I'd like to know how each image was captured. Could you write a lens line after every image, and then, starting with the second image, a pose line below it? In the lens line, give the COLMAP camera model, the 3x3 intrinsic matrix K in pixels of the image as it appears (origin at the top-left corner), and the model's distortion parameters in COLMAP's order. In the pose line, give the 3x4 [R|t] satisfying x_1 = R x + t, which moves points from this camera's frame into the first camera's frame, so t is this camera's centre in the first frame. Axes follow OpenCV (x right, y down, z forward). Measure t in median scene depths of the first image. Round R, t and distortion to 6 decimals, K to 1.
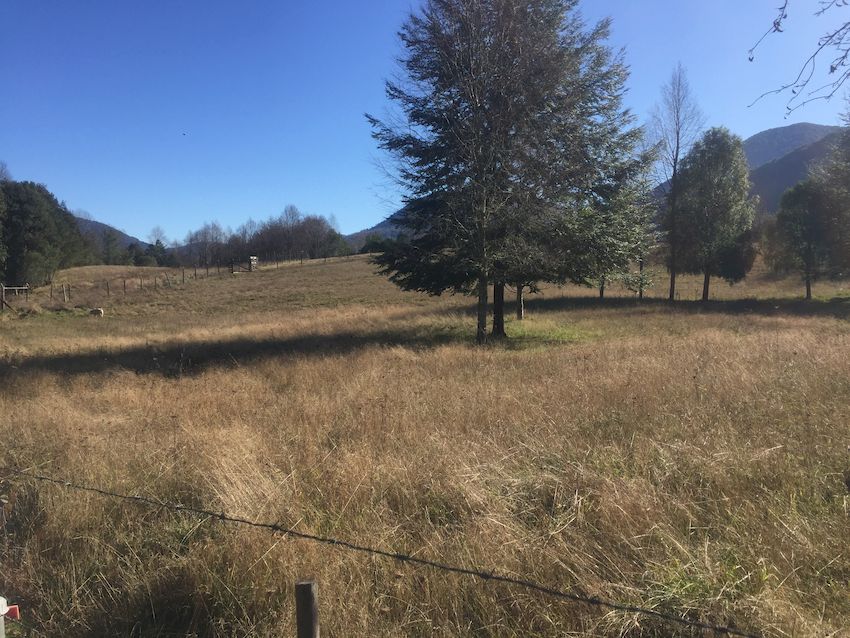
lens RADIAL K [[709.7, 0, 429.4], [0, 709.7, 318.9], [0, 0, 1]] dist [0.055305, -0.102445]
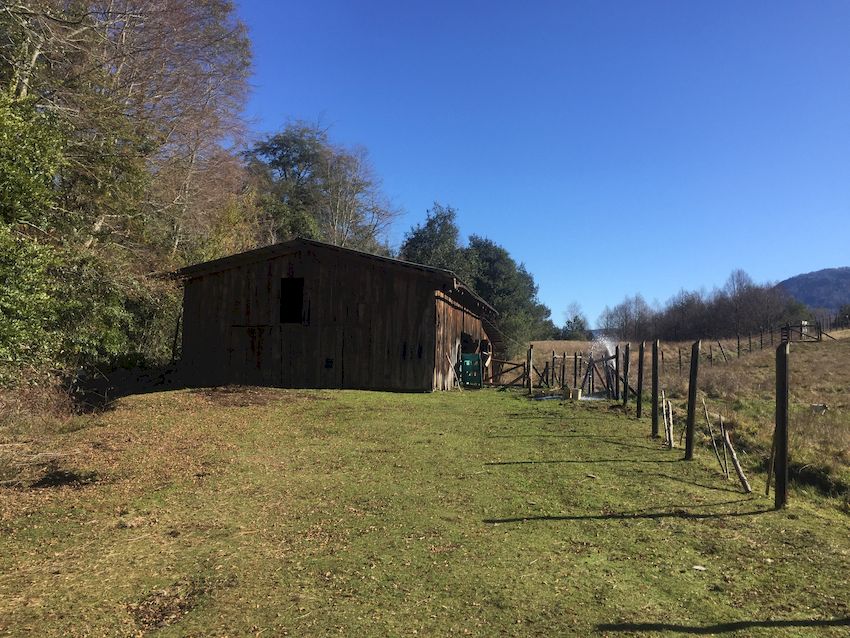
lens RADIAL K [[709.7, 0, 429.4], [0, 709.7, 318.9], [0, 0, 1]] dist [0.055305, -0.102445]
pose [[0.888582, -0.022580, -0.458162, -0.701002], [-0.033106, 0.993026, -0.113148, -0.002431], [0.457522, 0.115709, 0.881638, 0.674789]]
